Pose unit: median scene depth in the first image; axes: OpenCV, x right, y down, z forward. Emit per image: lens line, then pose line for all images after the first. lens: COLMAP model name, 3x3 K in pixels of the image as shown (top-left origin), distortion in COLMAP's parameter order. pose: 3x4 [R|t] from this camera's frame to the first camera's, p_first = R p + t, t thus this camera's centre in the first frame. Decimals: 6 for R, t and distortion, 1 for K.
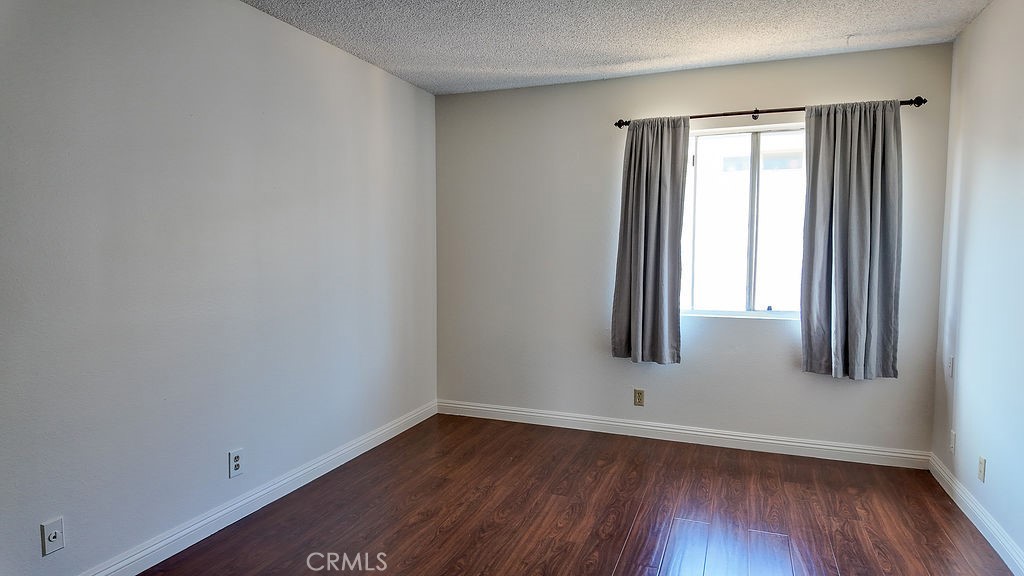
lens RADIAL K [[592.1, 0, 512.0], [0, 592.1, 288.0], [0, 0, 1]] dist [0.033010, -0.001598]
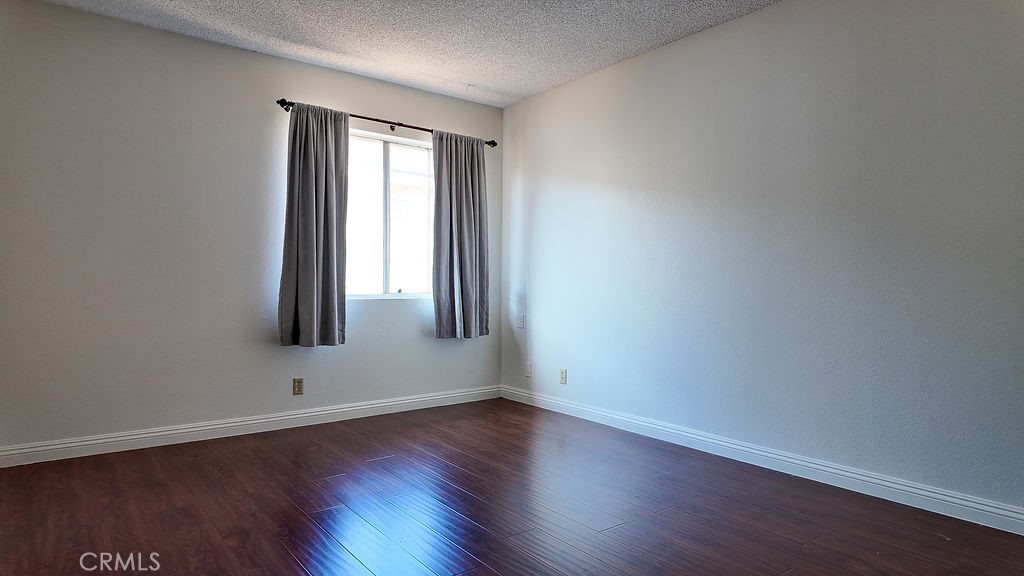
lens RADIAL K [[592.1, 0, 512.0], [0, 592.1, 288.0], [0, 0, 1]] dist [0.033010, -0.001598]
pose [[0.523397, -0.003984, 0.852080, -0.468692], [0.050137, 0.998401, -0.026128, 0.071721], [-0.850613, 0.056396, 0.522760, 0.196397]]
